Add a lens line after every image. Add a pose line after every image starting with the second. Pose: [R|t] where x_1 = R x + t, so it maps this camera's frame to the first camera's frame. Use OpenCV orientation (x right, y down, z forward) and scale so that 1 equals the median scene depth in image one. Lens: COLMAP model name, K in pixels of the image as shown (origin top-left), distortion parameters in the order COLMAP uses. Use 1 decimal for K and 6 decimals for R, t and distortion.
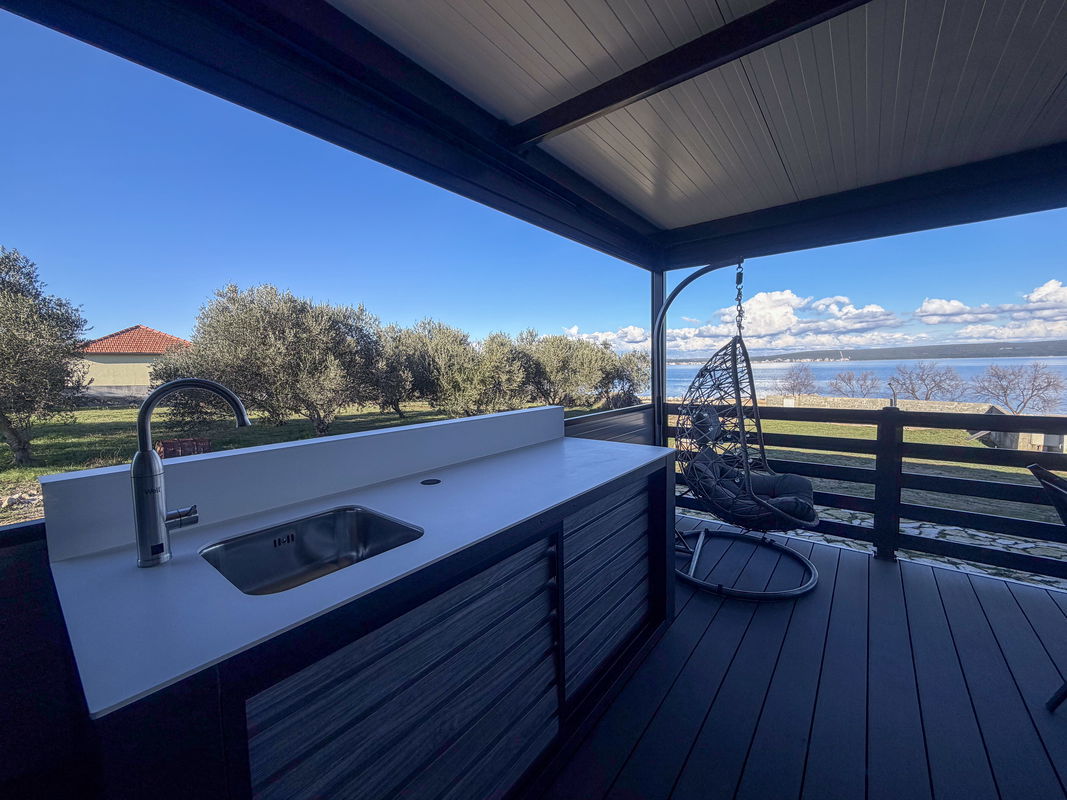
lens RADIAL K [[426.0, 0, 529.5], [0, 426.0, 399.7], [0, 0, 1]] dist [-0.002906, 0.001192]
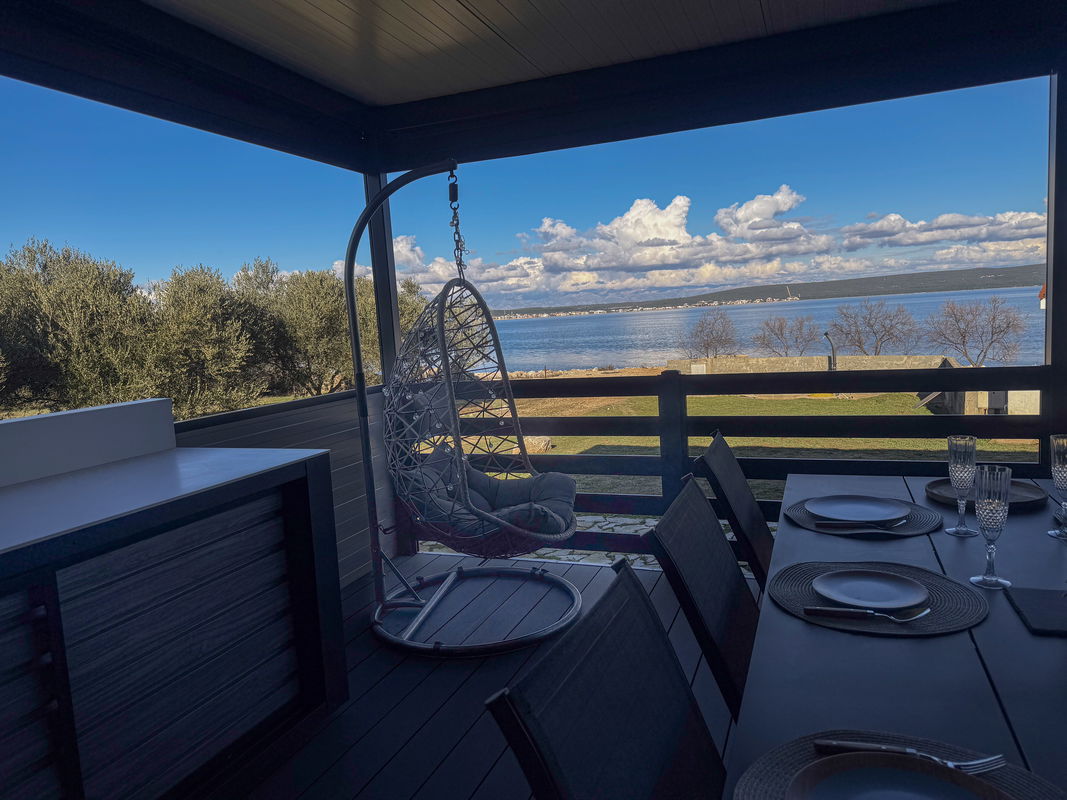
lens RADIAL K [[750.9, 0, 528.5], [0, 750.9, 406.7], [0, 0, 1]] dist [0.064110, -0.072232]
pose [[0.954574, -0.069479, 0.289760, 0.039038], [0.060307, 0.997359, 0.040472, 0.002113], [-0.291807, -0.021159, 0.956243, -0.031246]]
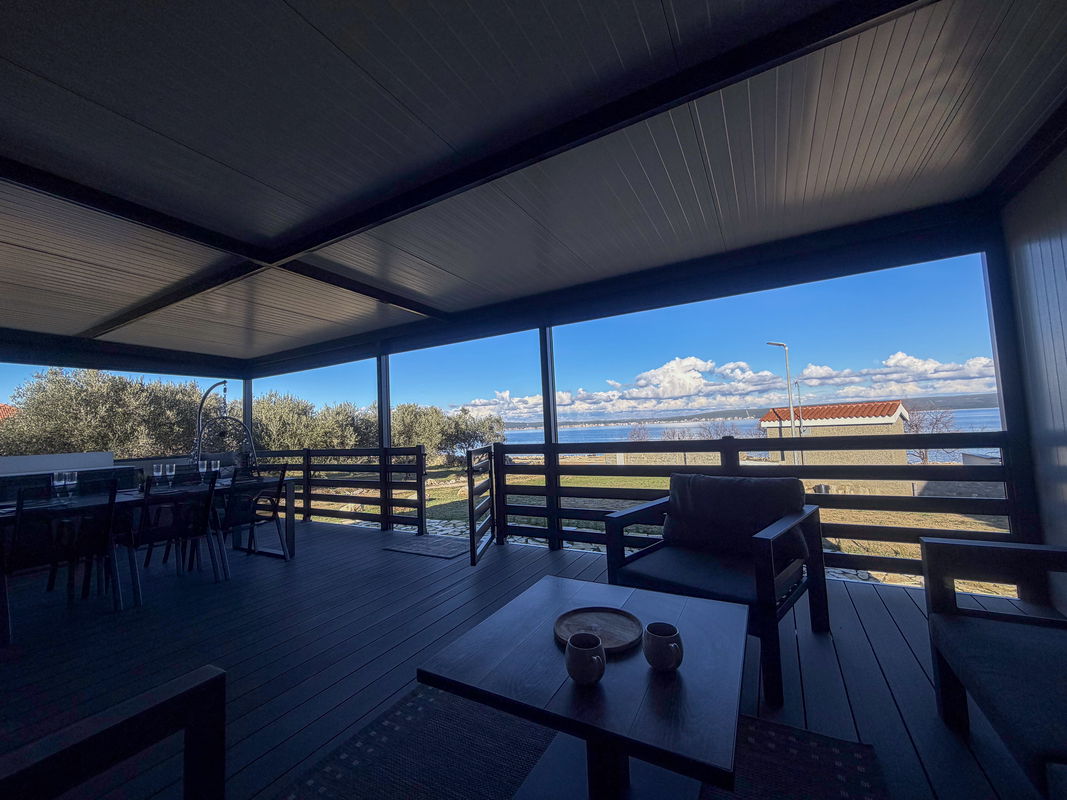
lens RADIAL K [[426.0, 0, 538.1], [0, 426.0, 402.9], [0, 0, 1]] dist [-0.002906, 0.001192]
pose [[0.987371, -0.013552, 0.157842, 0.277249], [0.035558, 0.989871, -0.137446, 0.021143], [-0.154380, 0.141323, 0.977852, -0.217131]]
